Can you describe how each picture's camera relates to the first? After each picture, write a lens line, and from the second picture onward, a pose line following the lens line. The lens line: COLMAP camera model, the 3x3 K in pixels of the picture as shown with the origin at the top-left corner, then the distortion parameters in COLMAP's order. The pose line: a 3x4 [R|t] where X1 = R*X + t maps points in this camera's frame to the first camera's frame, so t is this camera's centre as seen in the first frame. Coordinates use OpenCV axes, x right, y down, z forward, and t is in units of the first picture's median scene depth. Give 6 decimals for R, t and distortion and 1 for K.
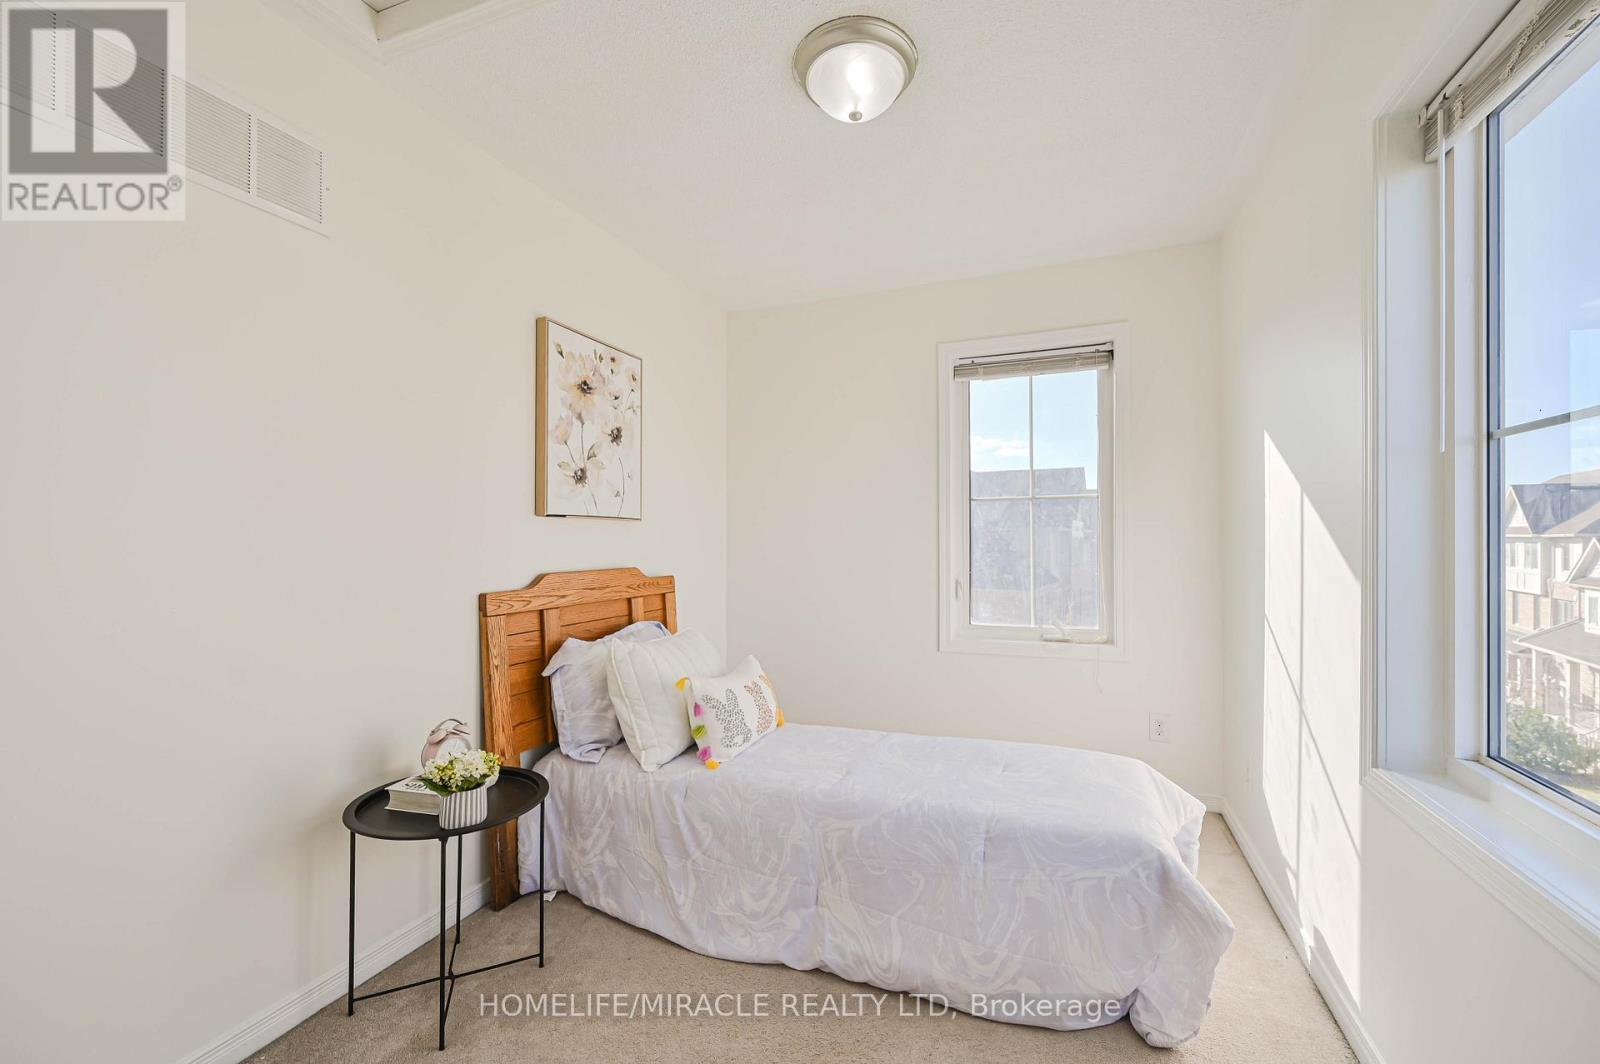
lens RADIAL K [[684.3, 0, 799.3], [0, 684.3, 536.5], [0, 0, 1]] dist [-0.002740, -0.000509]
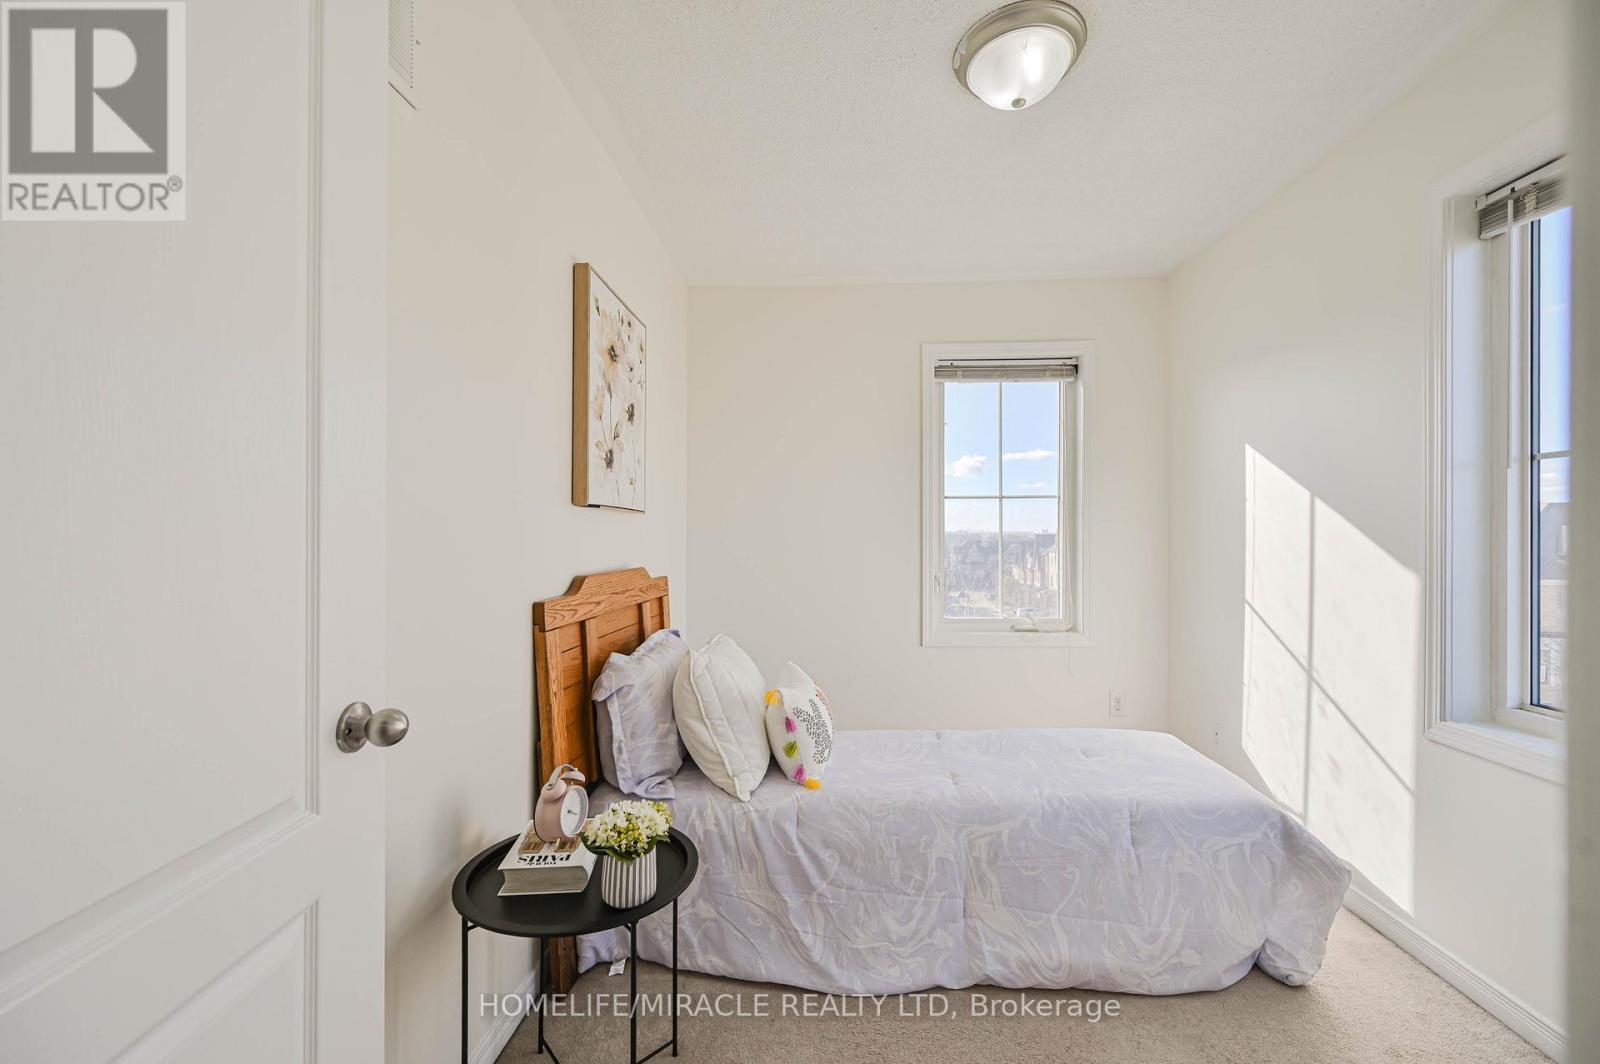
lens RADIAL K [[684.3, 0, 803.0], [0, 684.3, 533.4], [0, 0, 1]] dist [-0.002740, -0.000509]
pose [[0.940396, 0.004478, 0.340051, -0.457634], [-0.004395, 0.999990, -0.001015, 0.003010], [-0.340052, -0.000540, 0.940406, 0.157516]]
